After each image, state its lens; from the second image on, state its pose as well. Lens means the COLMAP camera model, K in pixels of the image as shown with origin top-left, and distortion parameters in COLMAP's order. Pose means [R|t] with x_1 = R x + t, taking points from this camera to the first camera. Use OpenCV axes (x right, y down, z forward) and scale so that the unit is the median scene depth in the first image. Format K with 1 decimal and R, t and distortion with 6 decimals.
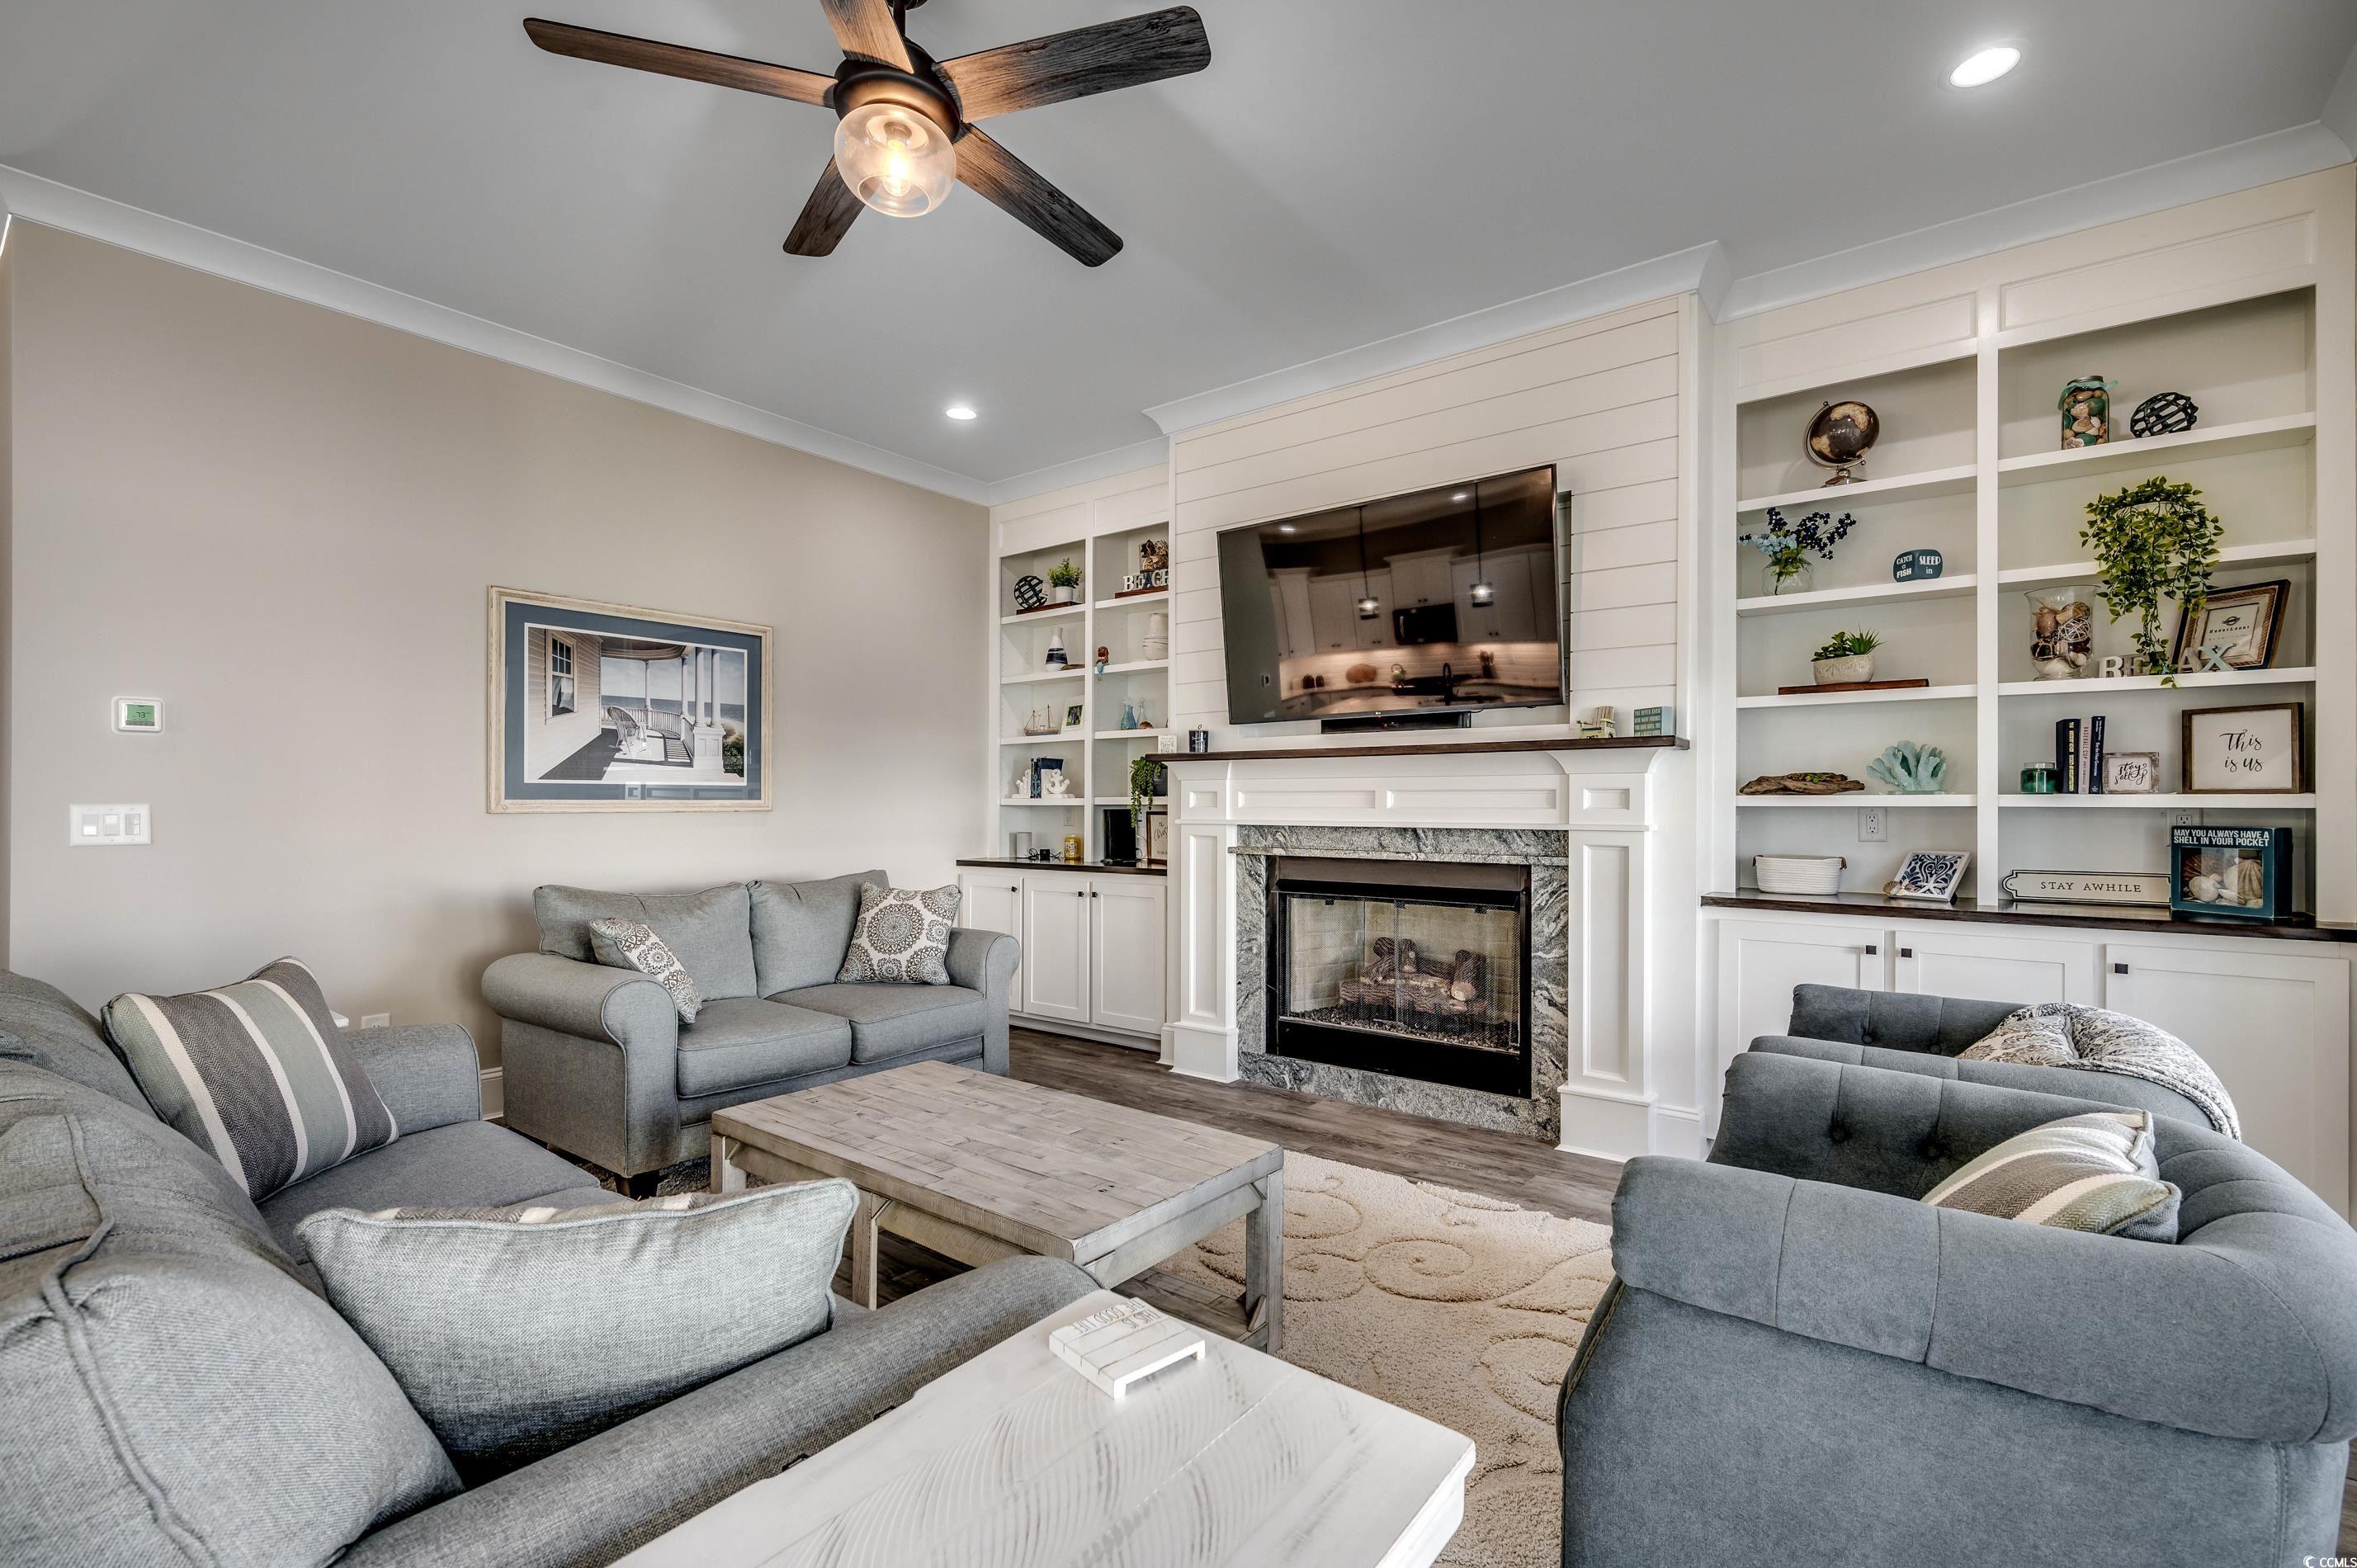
lens RADIAL K [[1050.8, 0, 1188.8], [0, 1050.8, 811.2], [0, 0, 1]] dist [0.000790, -0.000355]
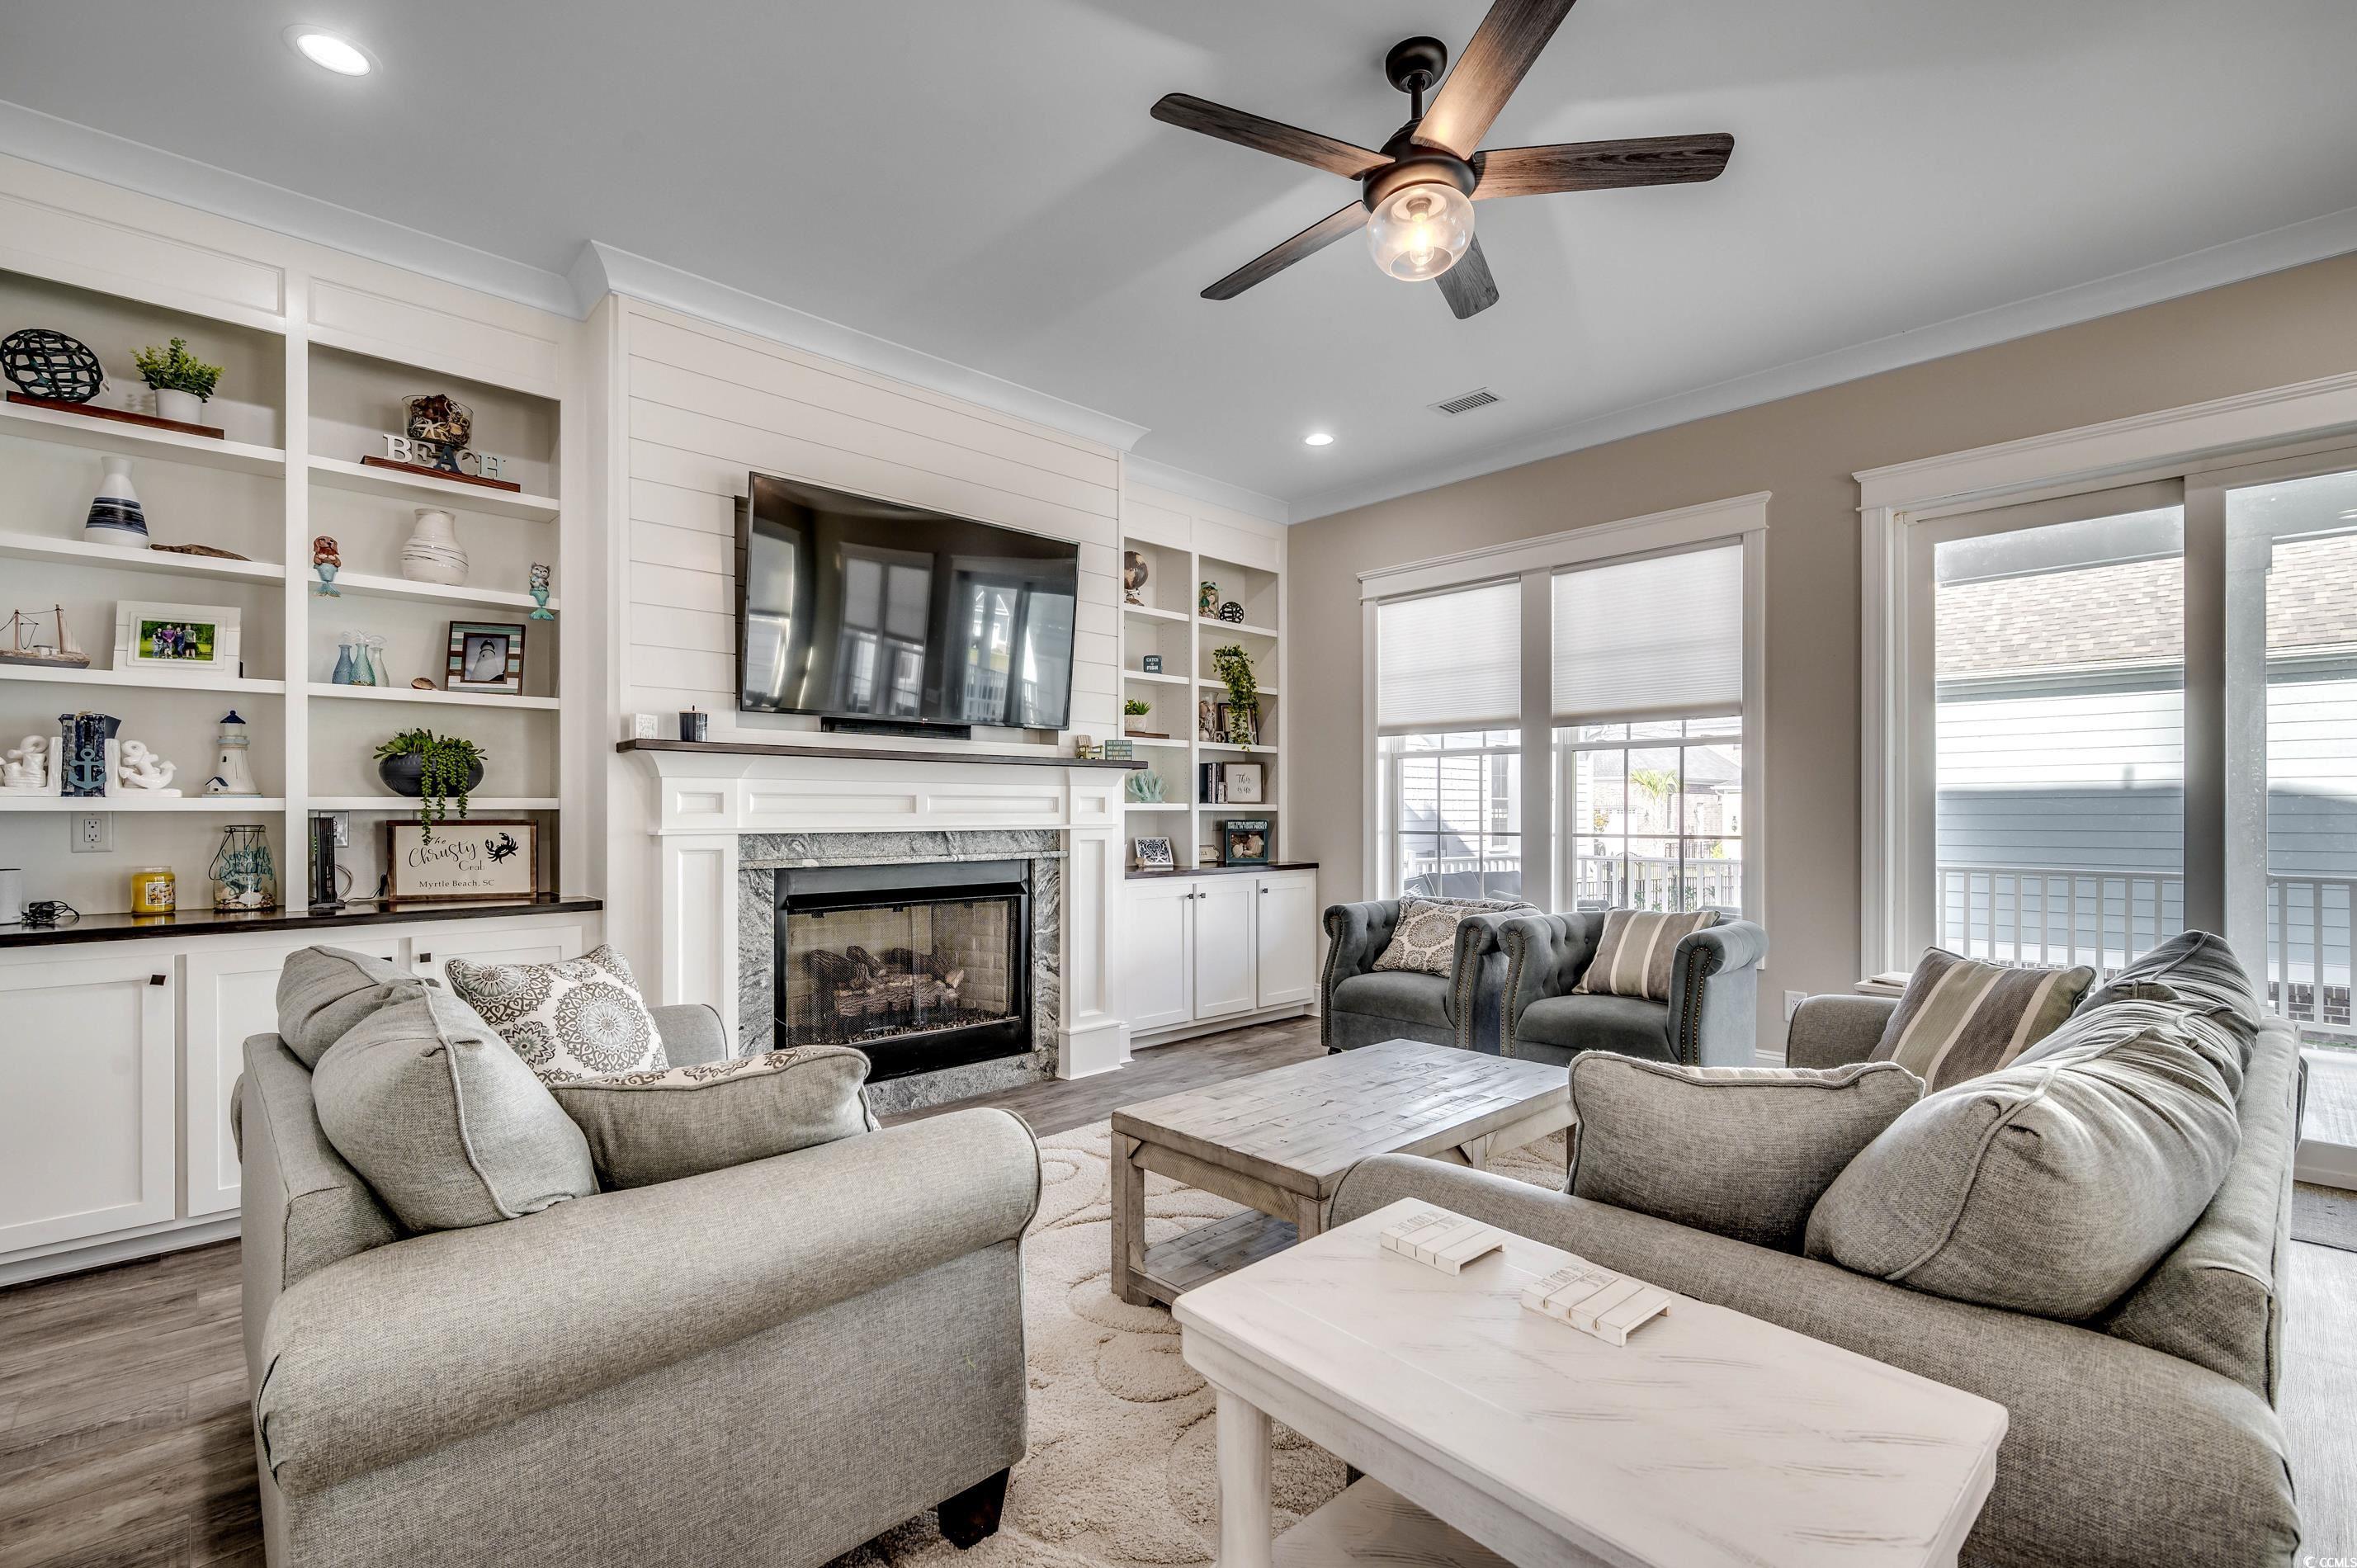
lens RADIAL K [[1050.8, 0, 1188.8], [0, 1050.8, 811.2], [0, 0, 1]] dist [0.000790, -0.000355]
pose [[0.145220, -0.002067, 0.989397, -0.795439], [0.005603, 0.999984, 0.001266, -0.004175], [-0.989384, 0.005360, 0.145229, 0.602568]]
